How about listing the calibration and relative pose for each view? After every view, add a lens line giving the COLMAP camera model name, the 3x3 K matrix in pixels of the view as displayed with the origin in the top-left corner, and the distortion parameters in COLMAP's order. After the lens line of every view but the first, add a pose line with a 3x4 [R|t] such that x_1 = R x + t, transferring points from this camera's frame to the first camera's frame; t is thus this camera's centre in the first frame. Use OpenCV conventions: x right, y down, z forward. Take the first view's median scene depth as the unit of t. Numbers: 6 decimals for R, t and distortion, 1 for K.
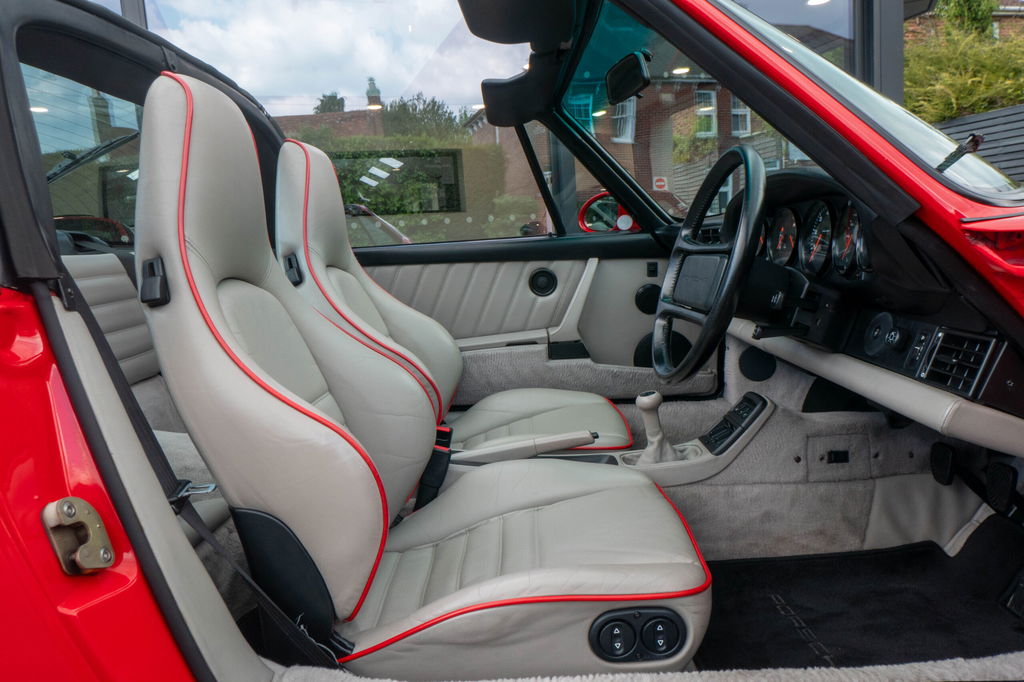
lens RADIAL K [[714.7, 0, 514.8], [0, 714.7, 342.2], [0, 0, 1]] dist [0.002153, -0.015968]
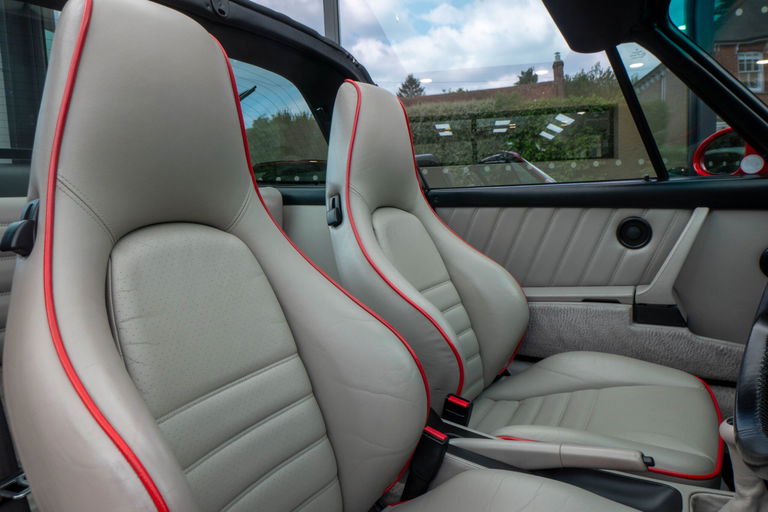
lens RADIAL K [[536.0, 0, 385.1], [0, 536.0, 258.3], [0, 0, 1]] dist [0.002153, -0.015968]
pose [[0.881150, 0.080763, -0.465889, 0.078697], [-0.079897, 0.996568, 0.021646, -0.043065], [0.466038, 0.018149, 0.884579, 0.284541]]
